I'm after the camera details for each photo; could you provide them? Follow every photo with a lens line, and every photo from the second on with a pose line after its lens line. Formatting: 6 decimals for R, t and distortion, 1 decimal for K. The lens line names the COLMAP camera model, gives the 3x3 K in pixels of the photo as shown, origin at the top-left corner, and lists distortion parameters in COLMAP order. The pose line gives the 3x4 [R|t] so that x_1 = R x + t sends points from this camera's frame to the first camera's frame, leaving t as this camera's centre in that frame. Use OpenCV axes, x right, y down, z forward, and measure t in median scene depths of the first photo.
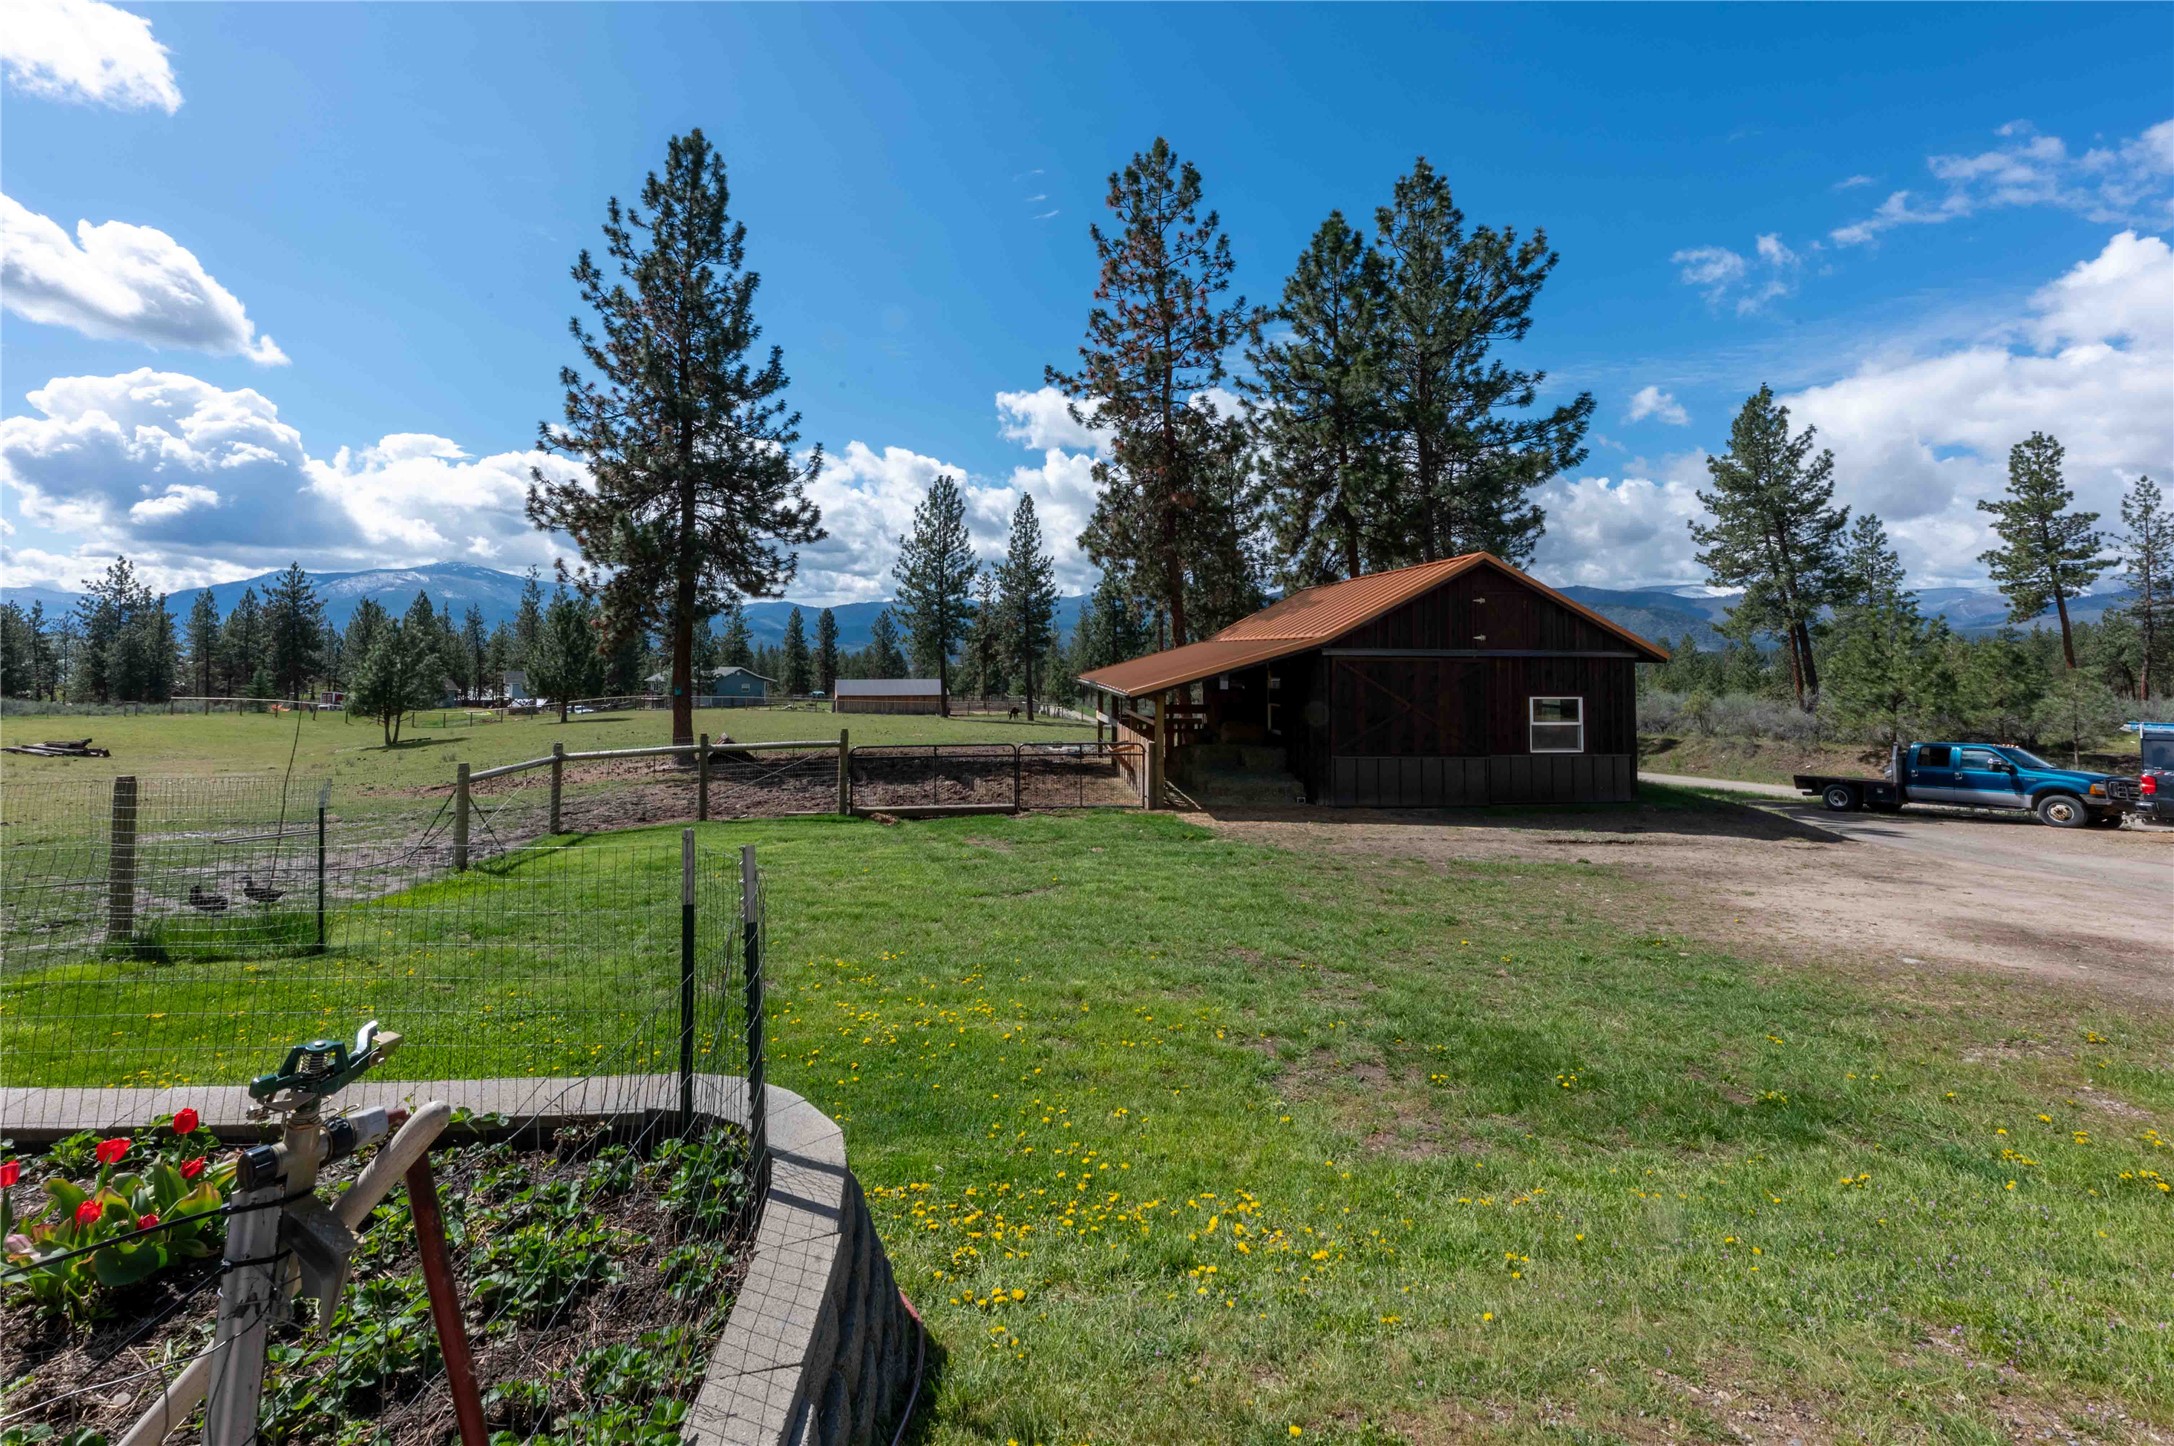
lens RADIAL K [[878.2, 0, 1039.7], [0, 878.2, 626.8], [0, 0, 1]] dist [-0.006042, 0.000641]
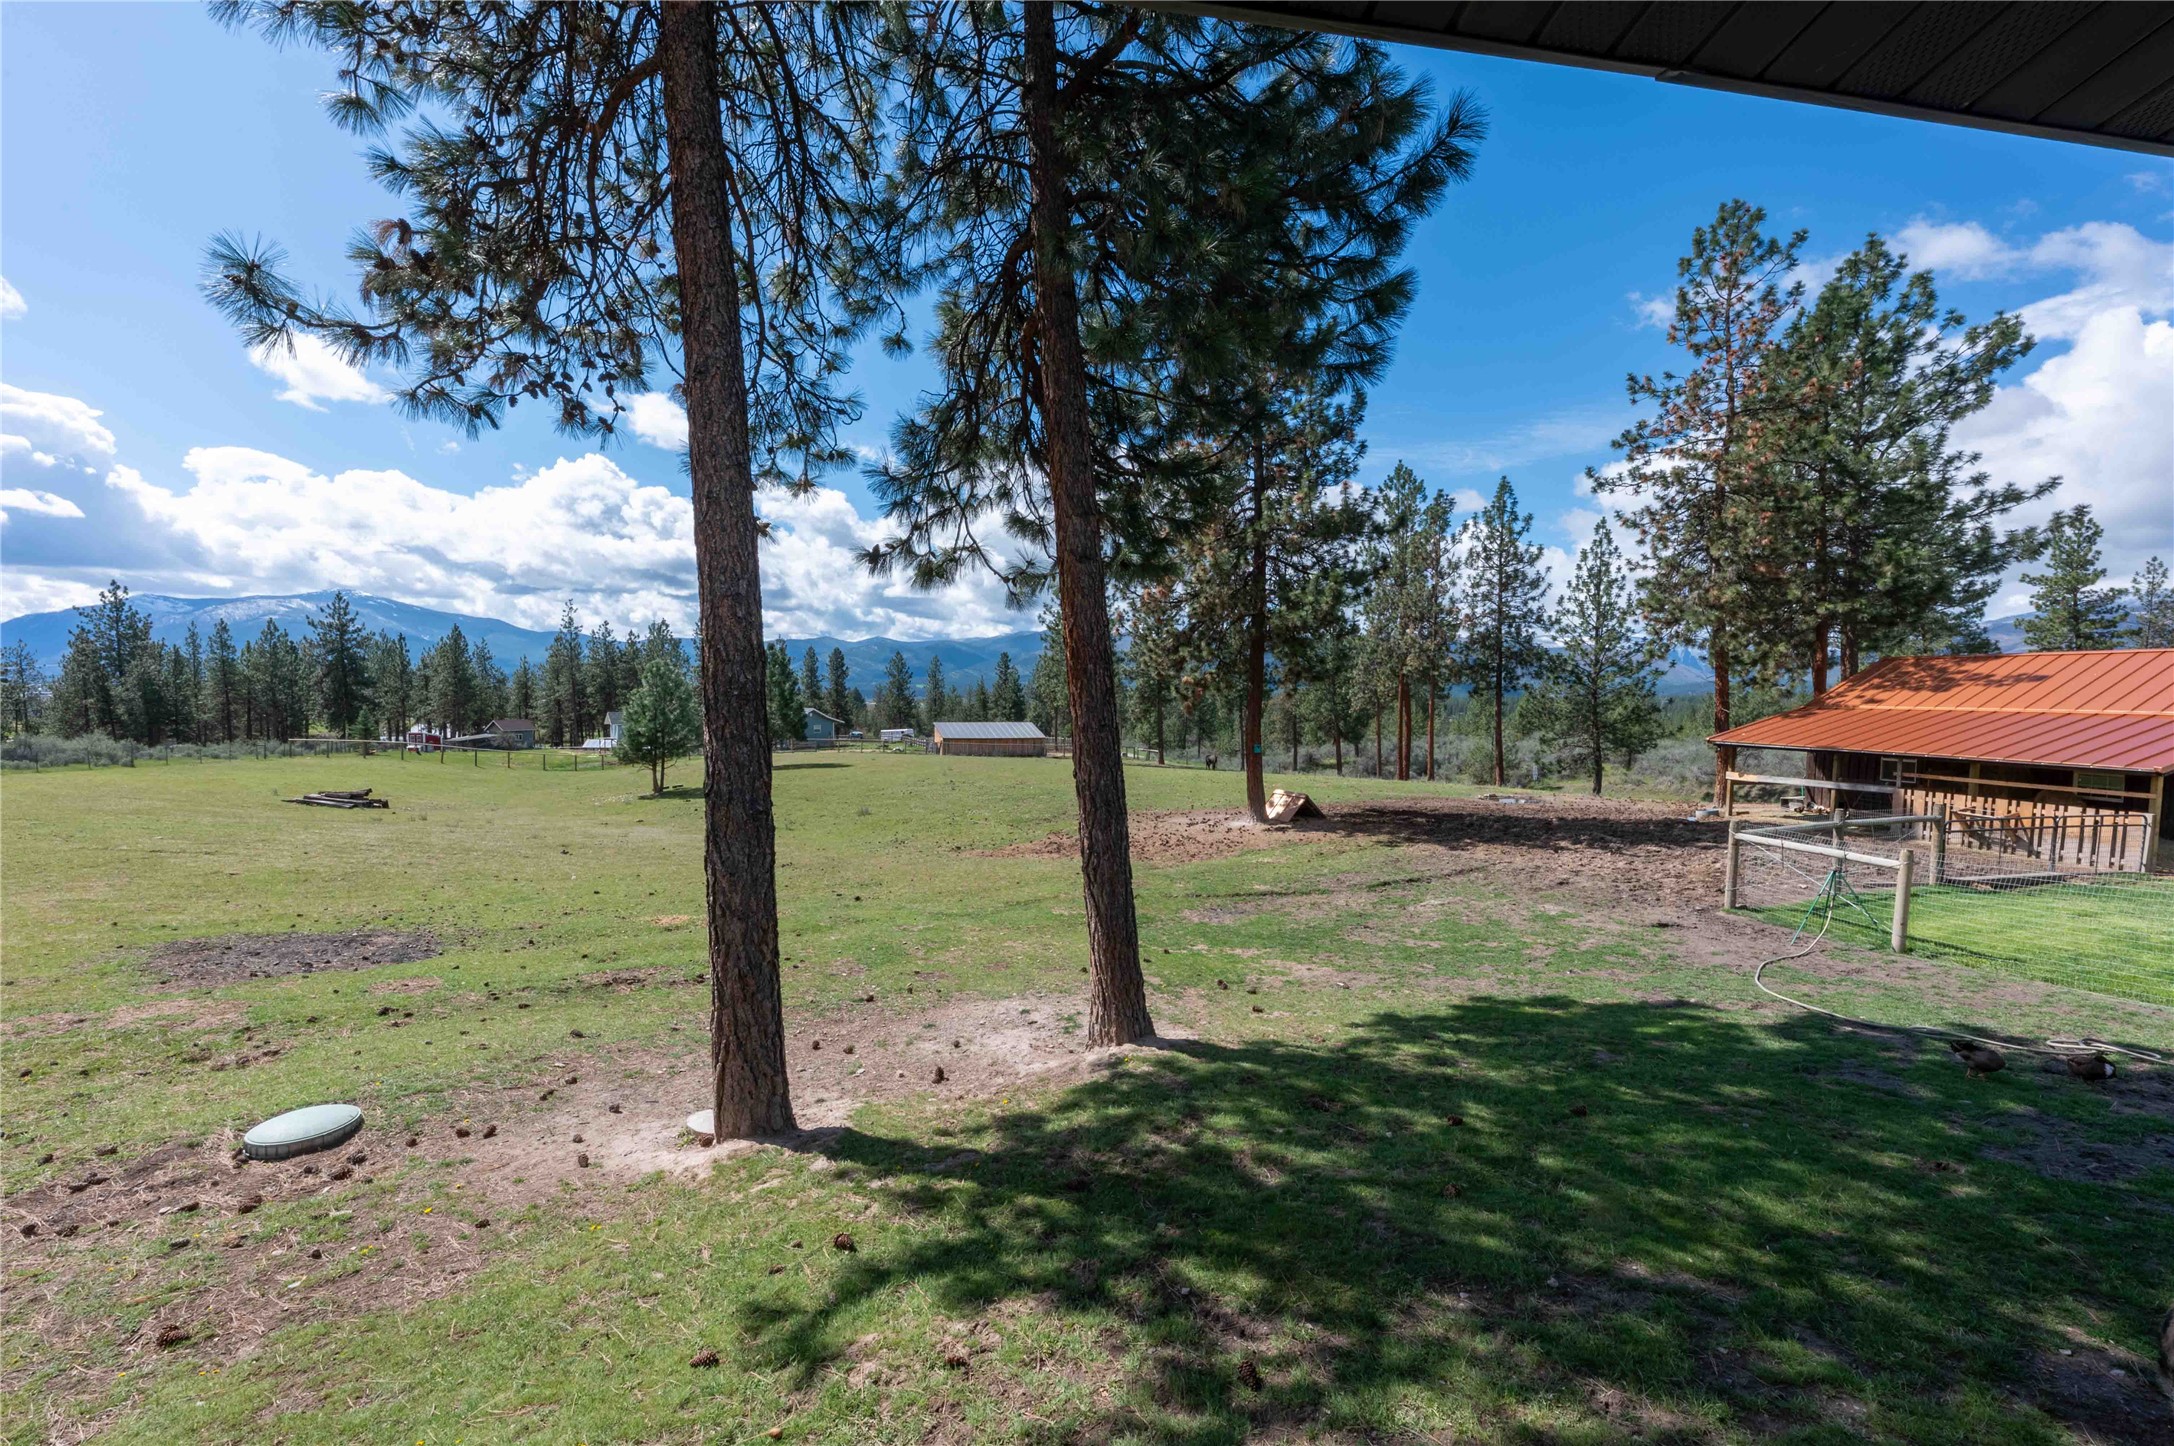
lens RADIAL K [[878.2, 0, 960.0], [0, 878.2, 705.7], [0, 0, 1]] dist [-0.006042, 0.000641]
pose [[0.996409, 0.010124, 0.084068, -0.440263], [-0.014086, 0.998811, 0.046669, -0.010106], [-0.083495, -0.047686, 0.995367, 0.016509]]
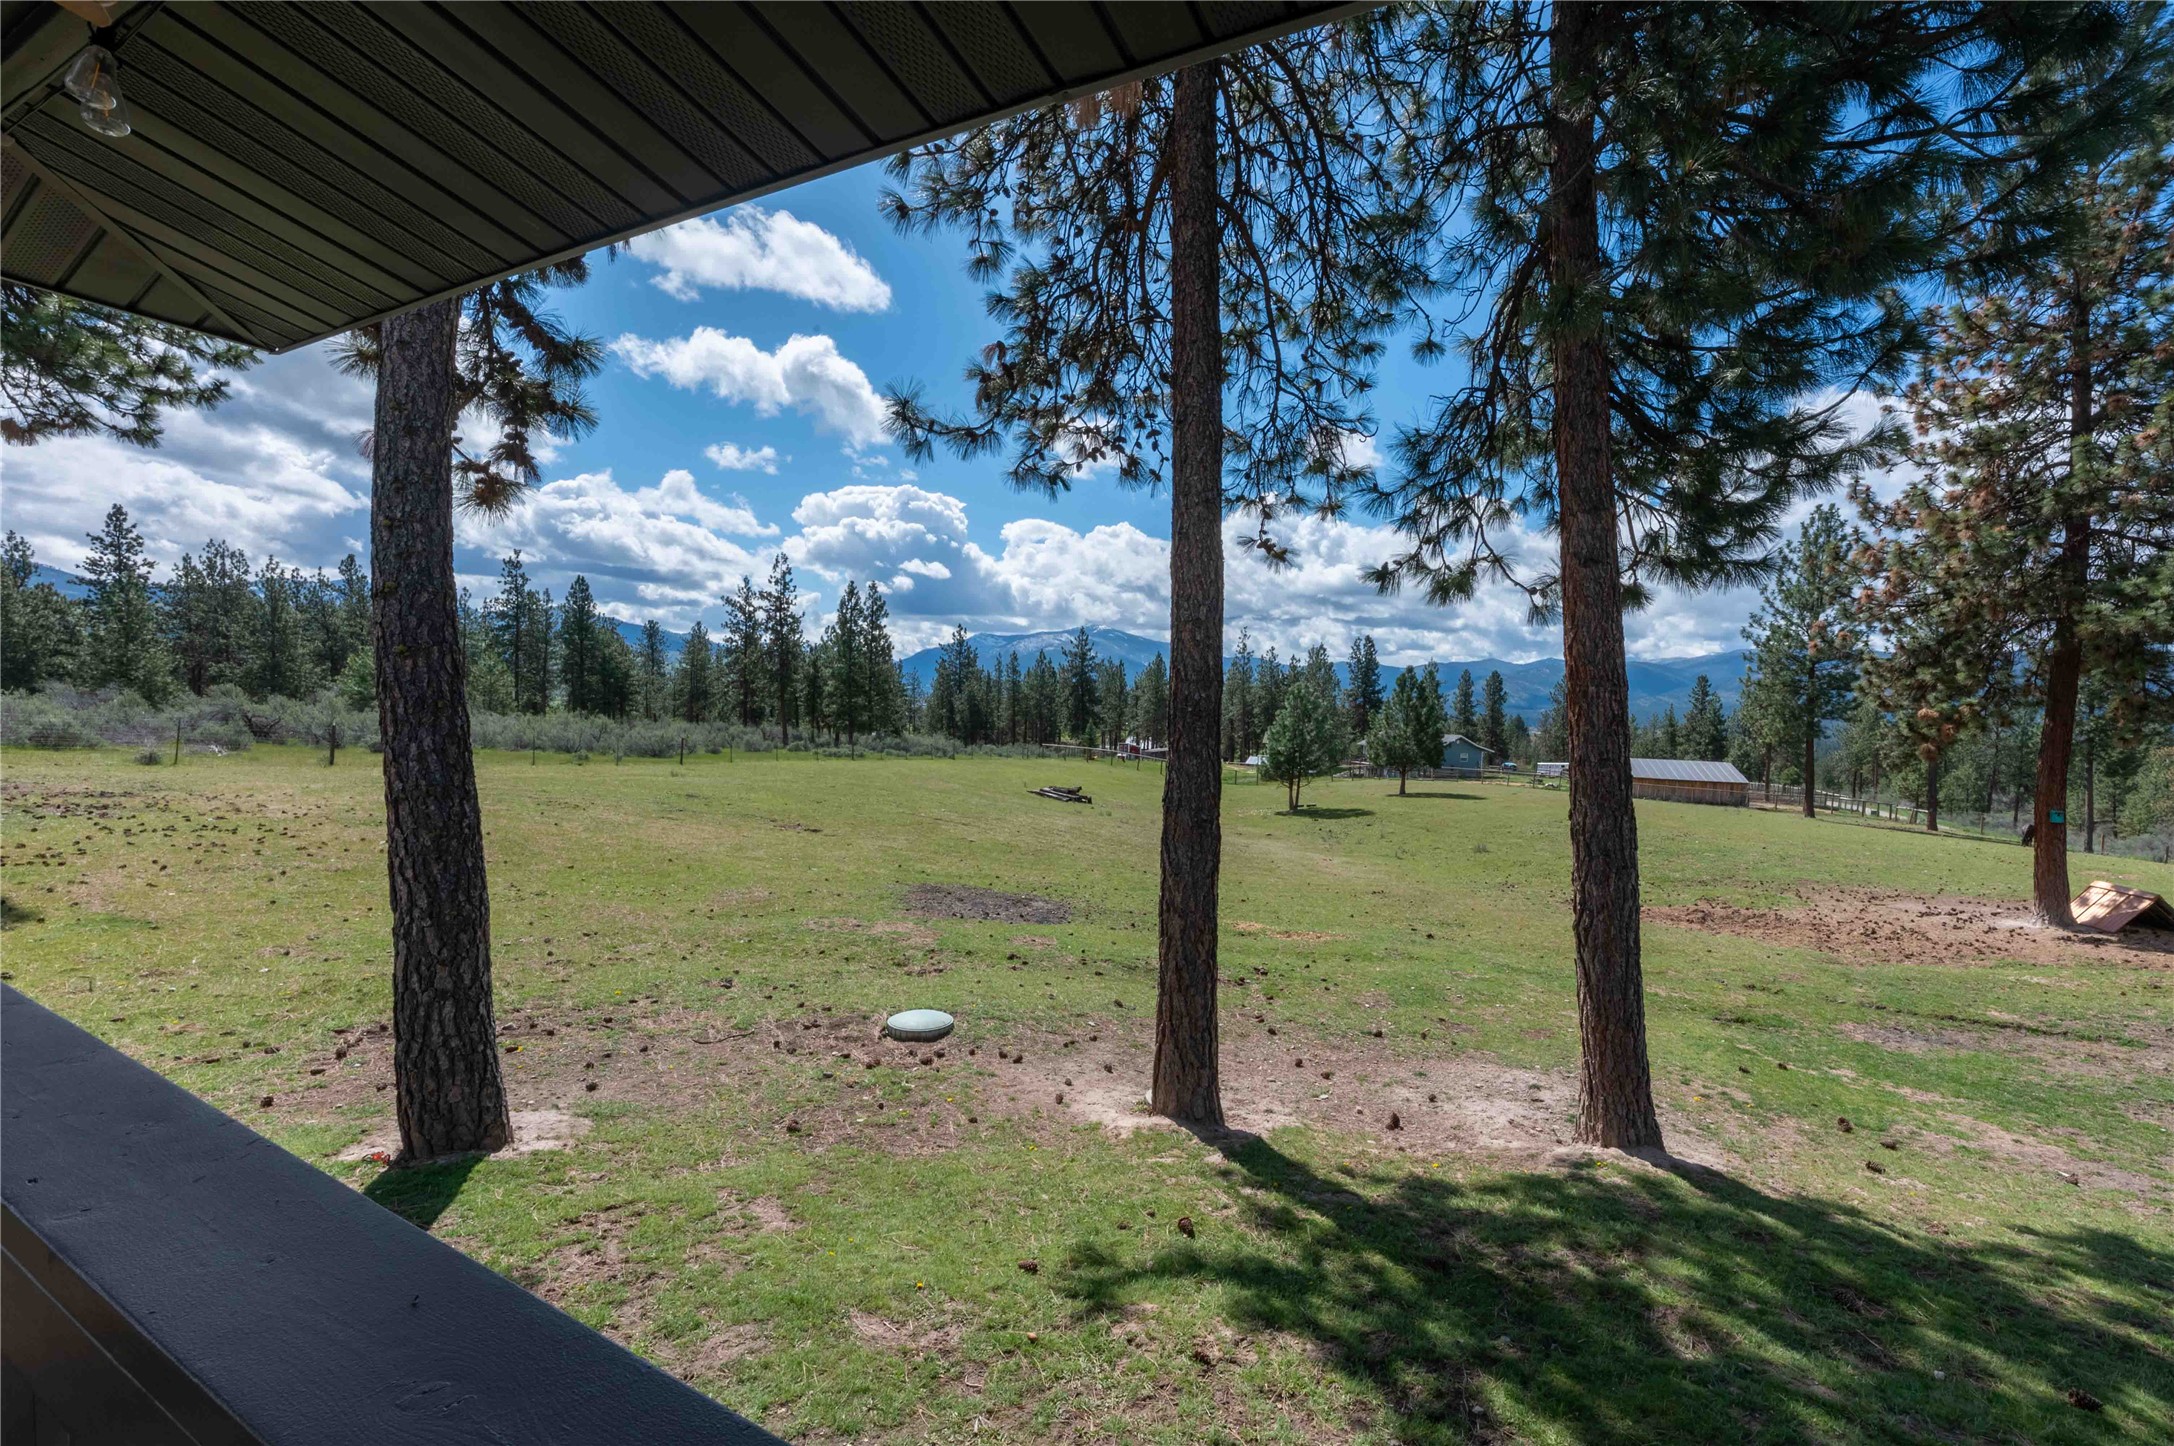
lens RADIAL K [[878.2, 0, 1090.0], [0, 878.2, 710.6], [0, 0, 1]] dist [-0.006042, 0.000641]
pose [[0.856226, 0.035757, -0.515363, -0.376998], [-0.020207, 0.999156, 0.035751, -0.009940], [0.516207, -0.020197, 0.856226, 0.020162]]
